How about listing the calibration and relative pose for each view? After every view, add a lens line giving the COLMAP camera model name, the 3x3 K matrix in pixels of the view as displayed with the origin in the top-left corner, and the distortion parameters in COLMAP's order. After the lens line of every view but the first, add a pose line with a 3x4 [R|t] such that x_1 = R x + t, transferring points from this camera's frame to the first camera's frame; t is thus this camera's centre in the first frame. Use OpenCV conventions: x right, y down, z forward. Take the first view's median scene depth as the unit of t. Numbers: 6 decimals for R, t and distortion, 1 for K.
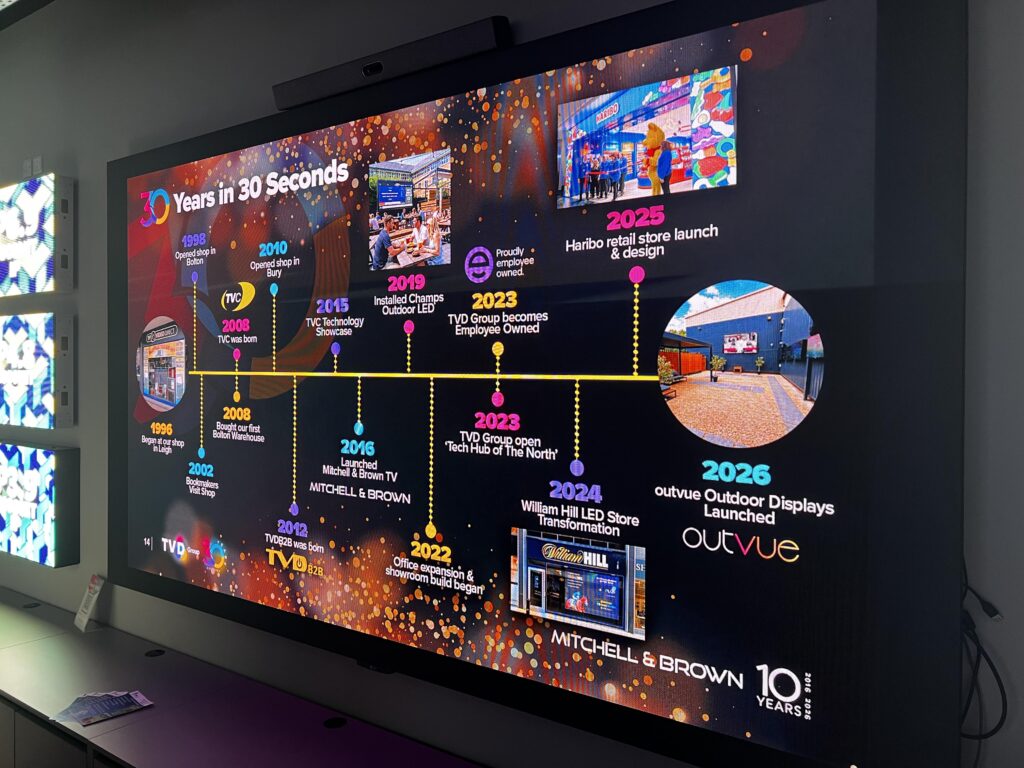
lens RADIAL K [[781.8, 0, 510.9], [0, 781.8, 387.1], [0, 0, 1]] dist [0.059756, -0.058628]
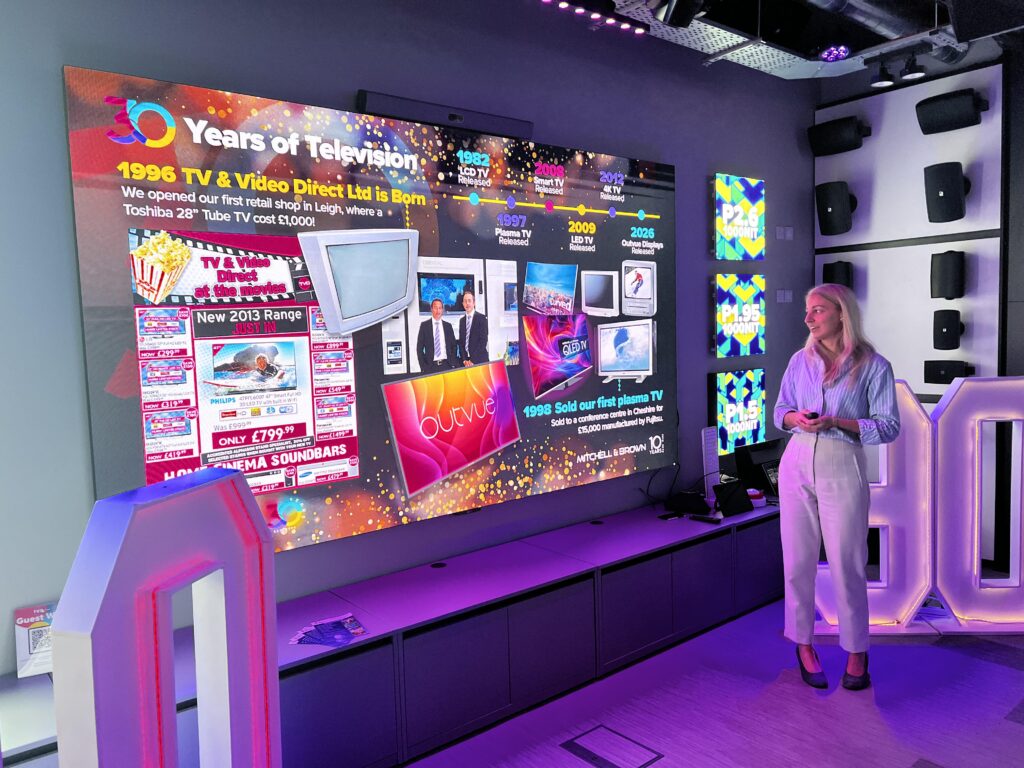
lens RADIAL K [[774.5, 0, 512.0], [0, 774.5, 384.0], [0, 0, 1]] dist [0.087008, -0.107930]
pose [[0.255191, -0.099563, 0.961751, -1.515923], [0.042522, 0.994877, 0.091710, -0.031720], [-0.965955, 0.017492, 0.258118, 0.586130]]
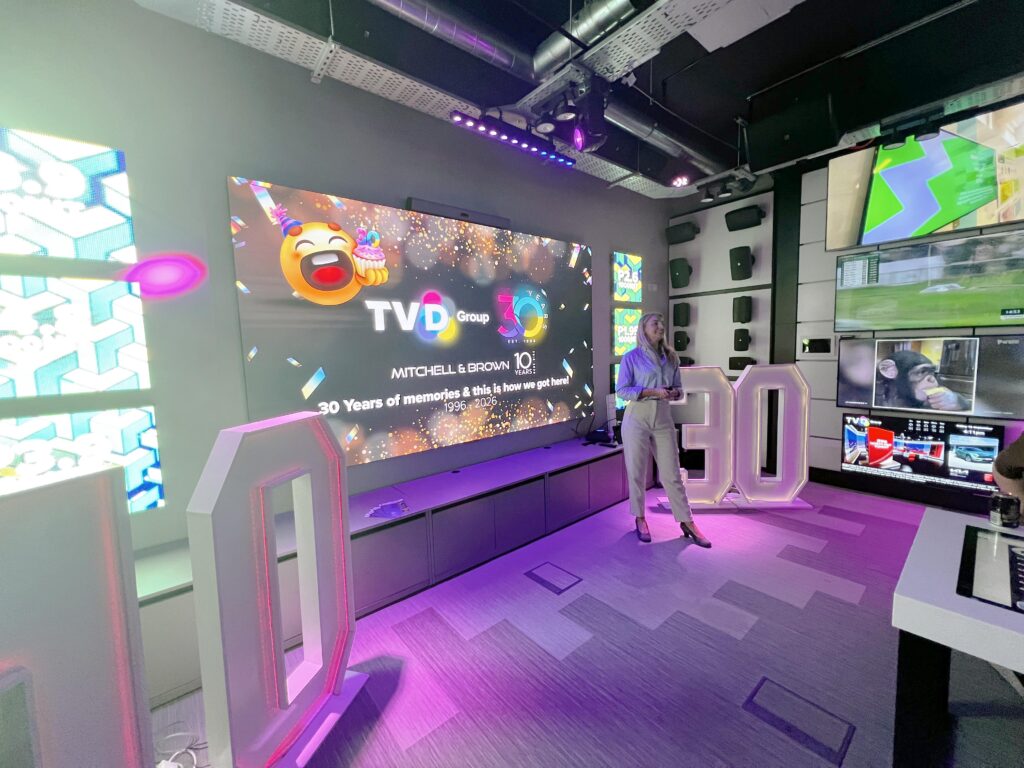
lens RADIAL K [[408.9, 0, 509.0], [0, 408.9, 383.2], [0, 0, 1]] dist [0.000056, 0.000063]
pose [[0.252285, -0.115143, 0.960778, -1.398692], [0.043514, 0.993241, 0.107608, 0.006676], [-0.966674, 0.014660, 0.255590, 0.585864]]
